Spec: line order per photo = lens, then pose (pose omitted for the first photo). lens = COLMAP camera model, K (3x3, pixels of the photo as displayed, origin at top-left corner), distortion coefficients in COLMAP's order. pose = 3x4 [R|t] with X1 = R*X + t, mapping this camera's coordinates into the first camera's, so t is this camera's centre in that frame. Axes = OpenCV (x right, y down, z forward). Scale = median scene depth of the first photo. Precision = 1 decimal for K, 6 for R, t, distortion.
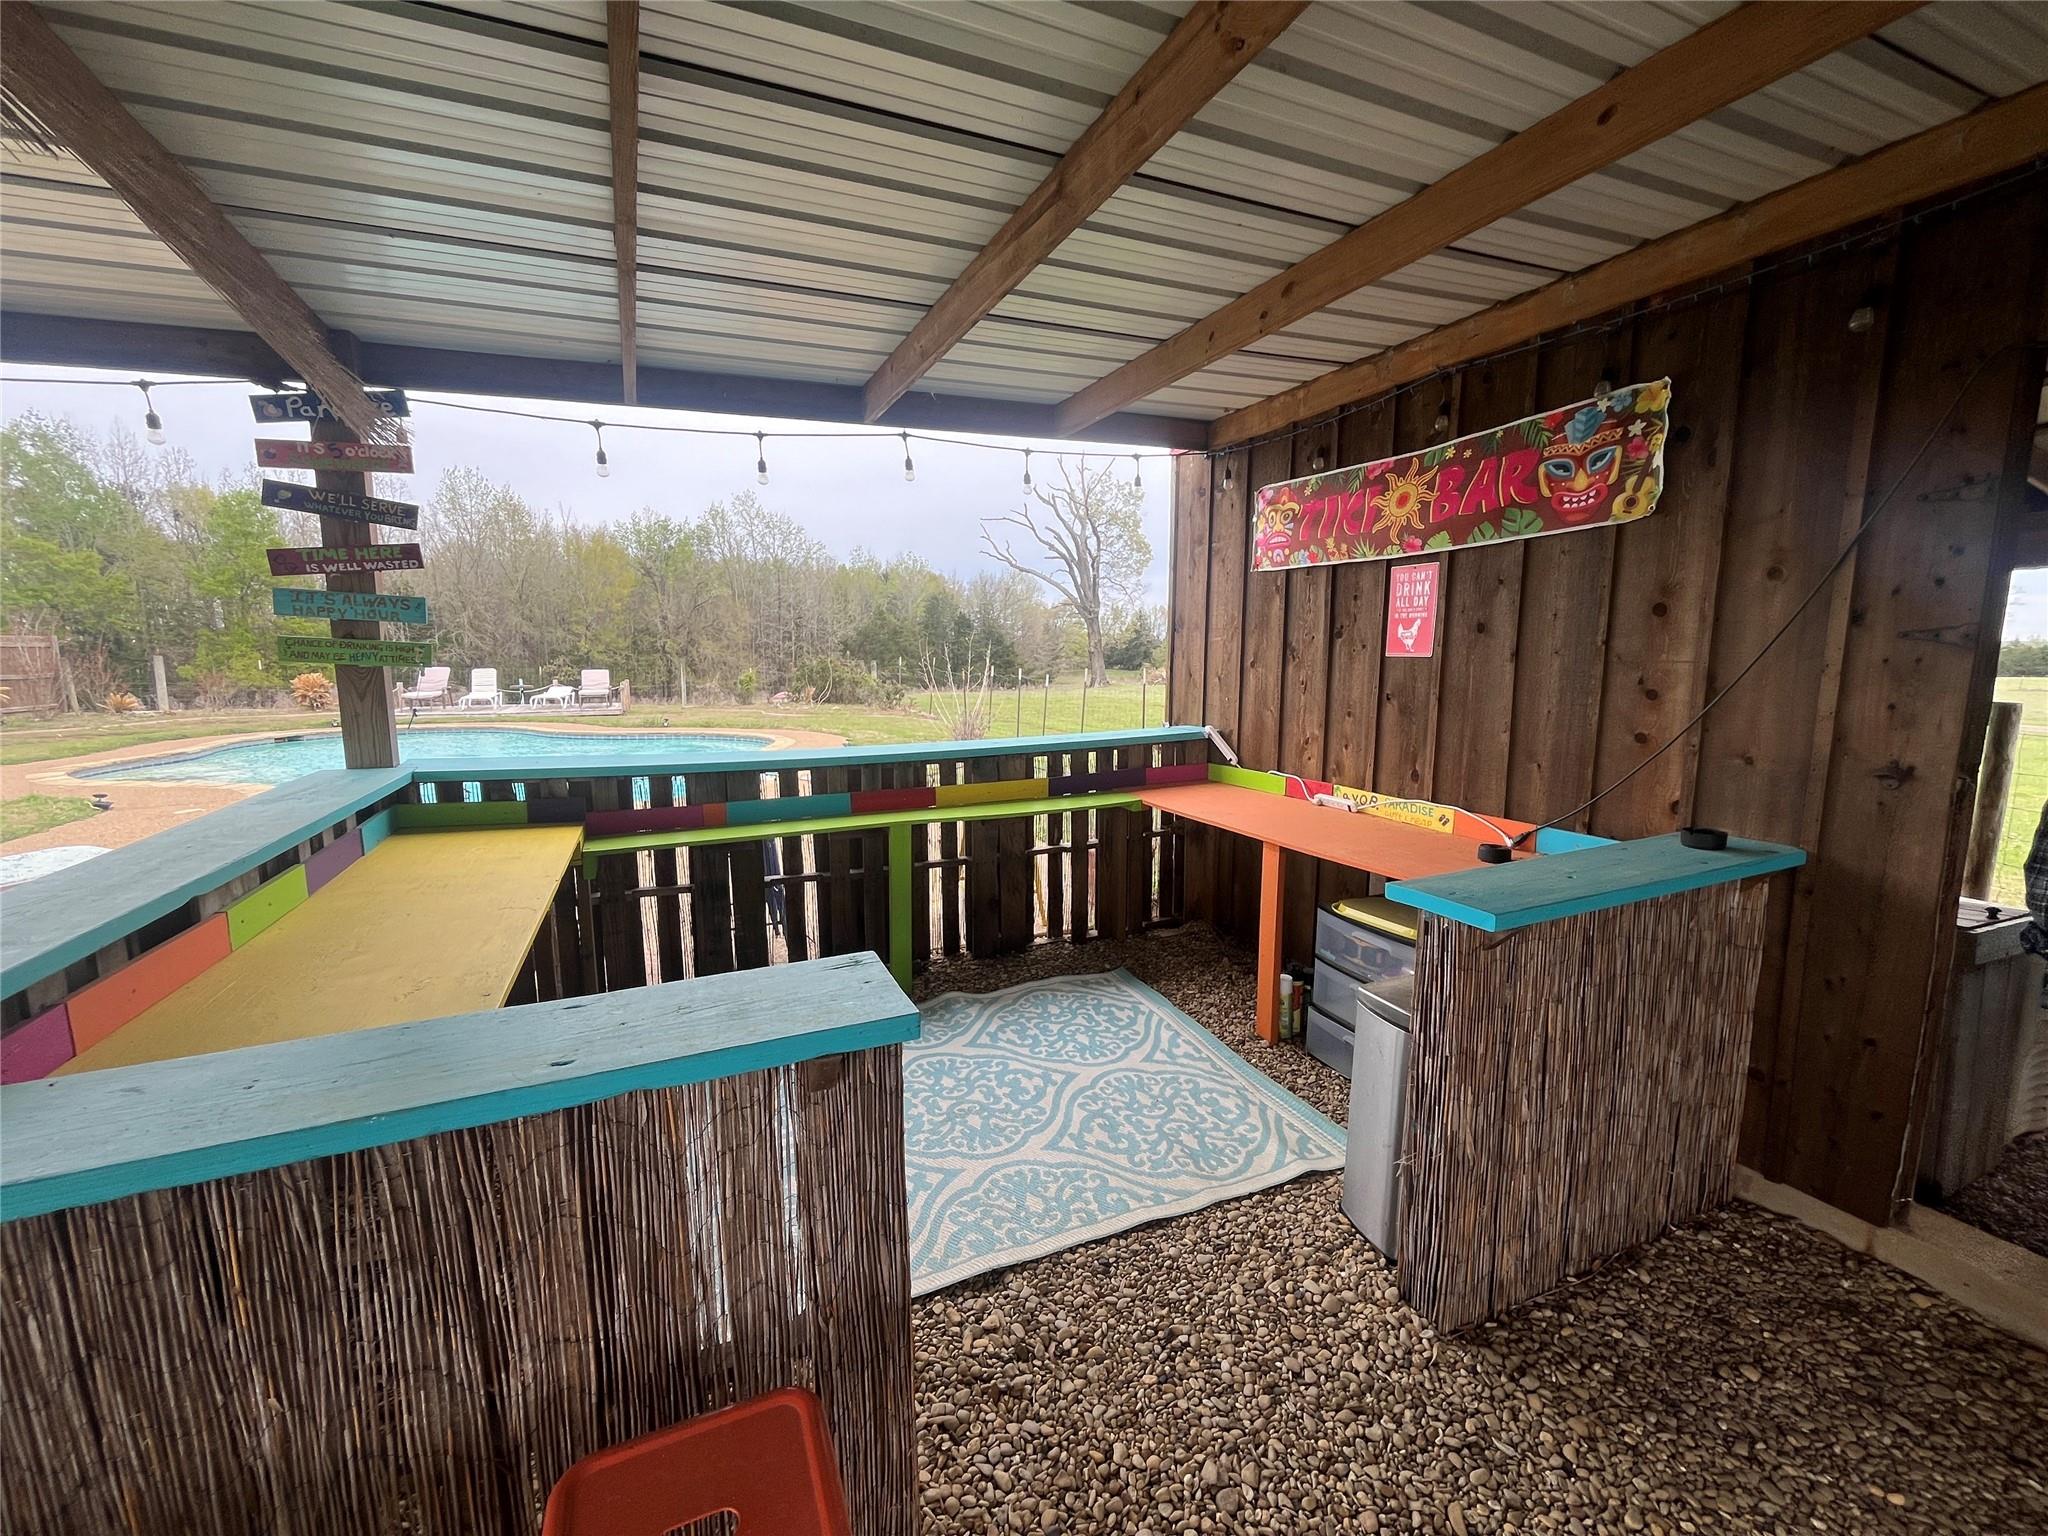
lens RADIAL K [[834.1, 0, 1020.2], [0, 834.1, 769.5], [0, 0, 1]] dist [-0.002941, -0.000721]
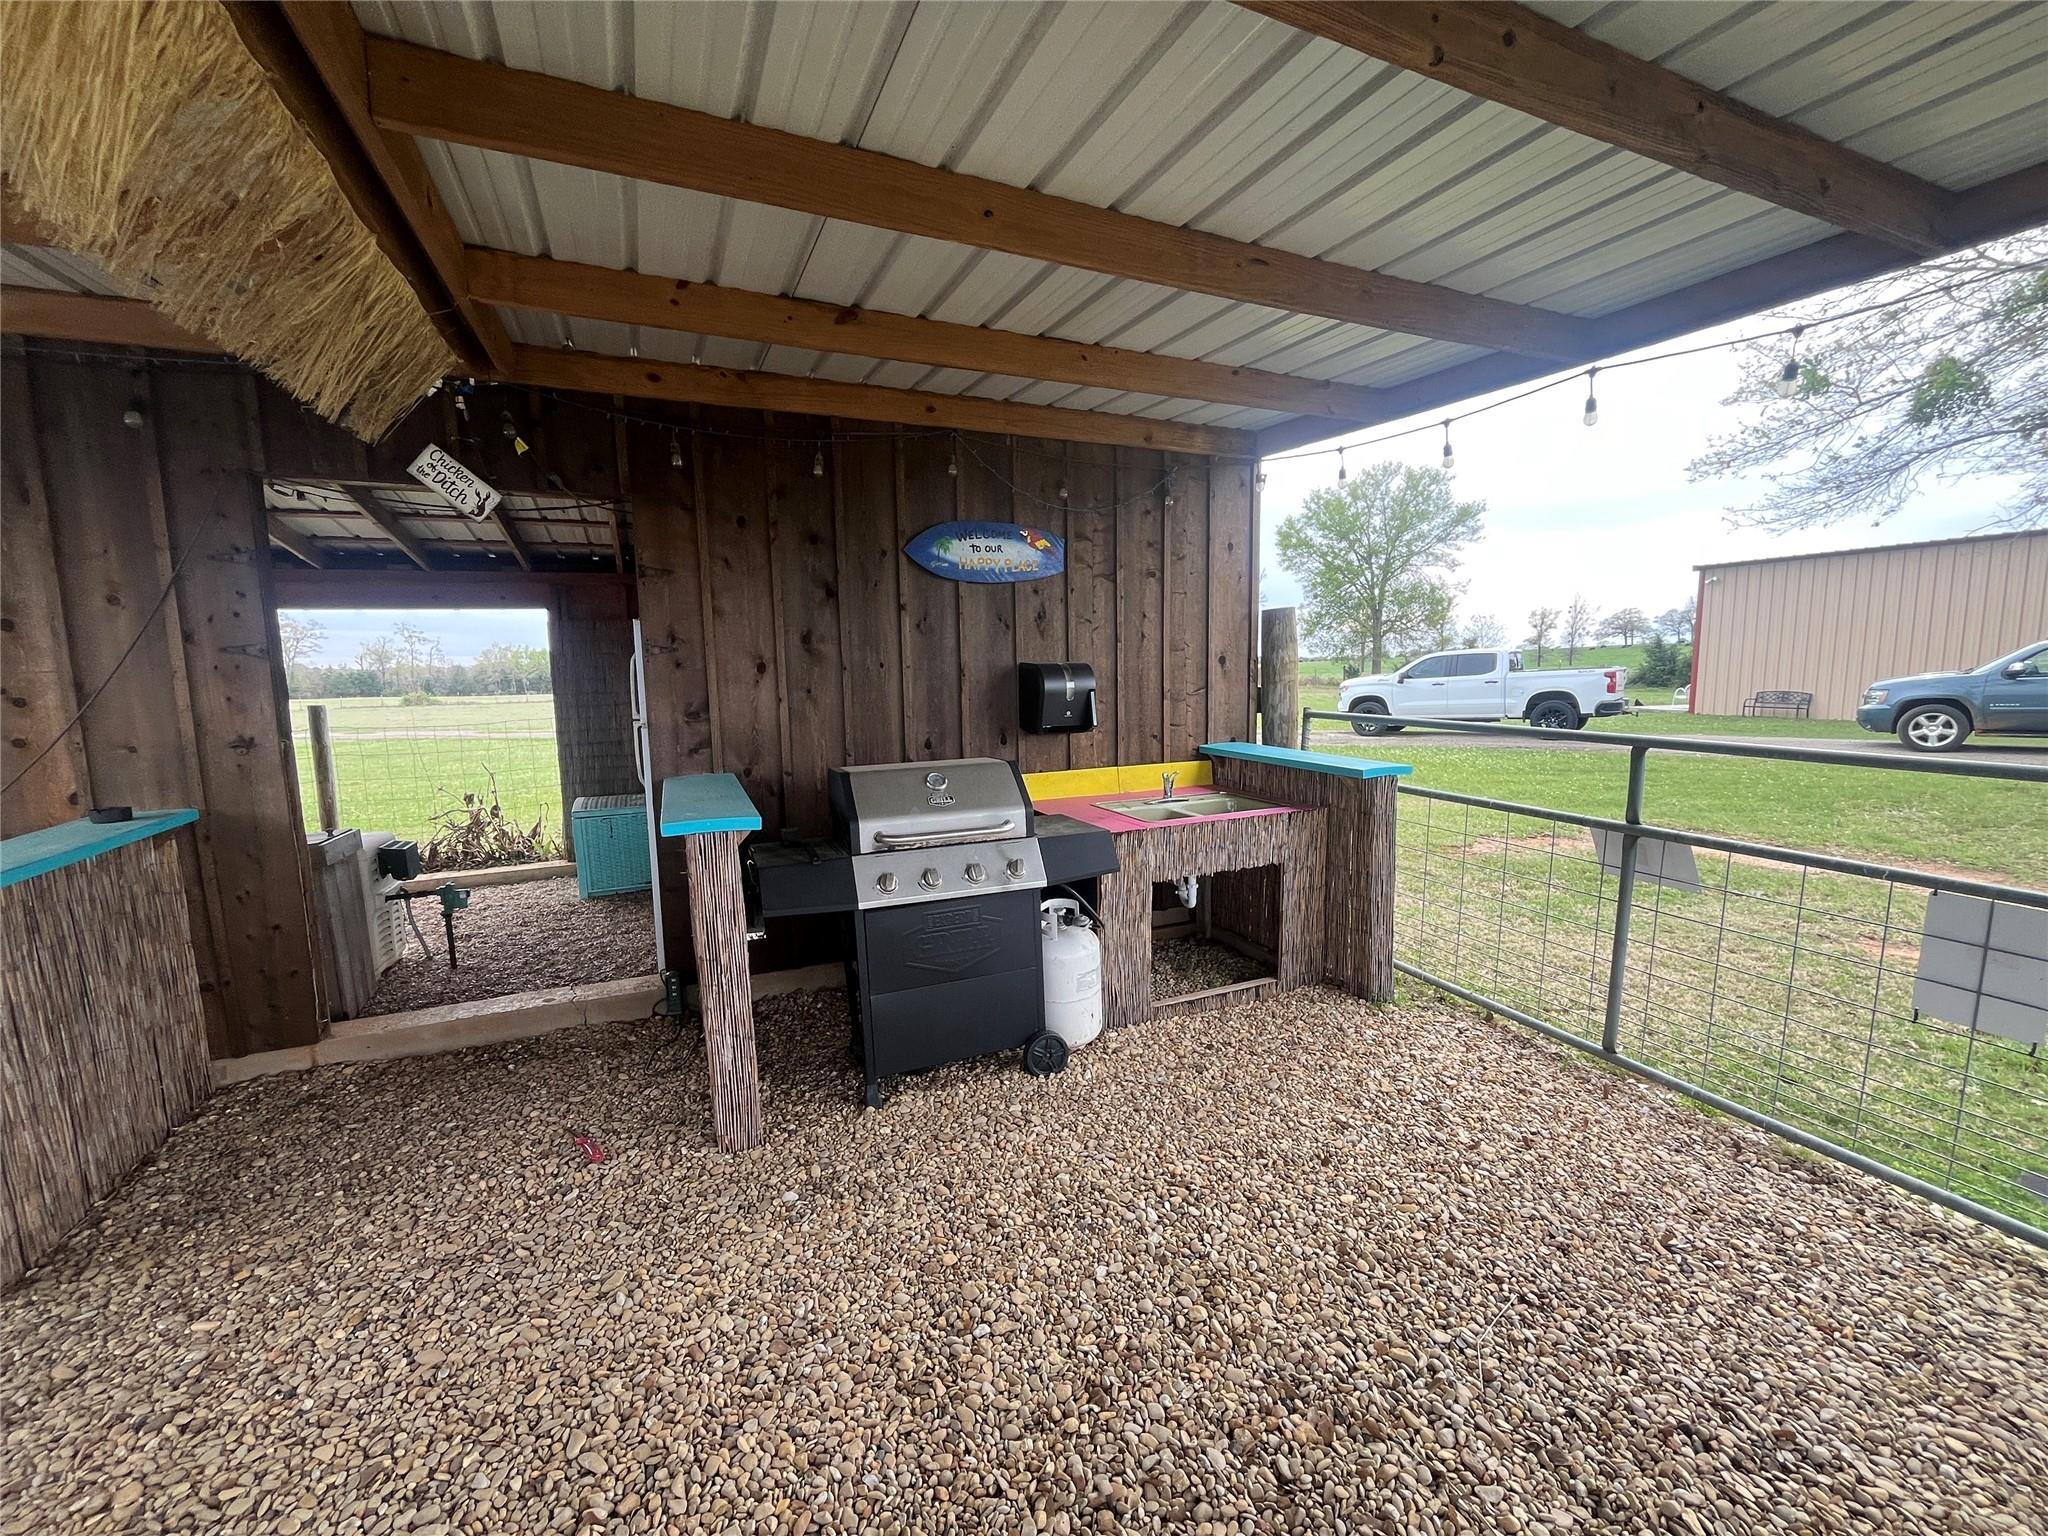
lens RADIAL K [[834.1, 0, 1020.2], [0, 834.1, 769.5], [0, 0, 1]] dist [-0.002941, -0.000721]
pose [[0.010835, -0.123114, 0.992333, -0.353309], [0.156113, 0.980431, 0.119933, 0.078207], [-0.987680, 0.153617, 0.029843, -0.351785]]
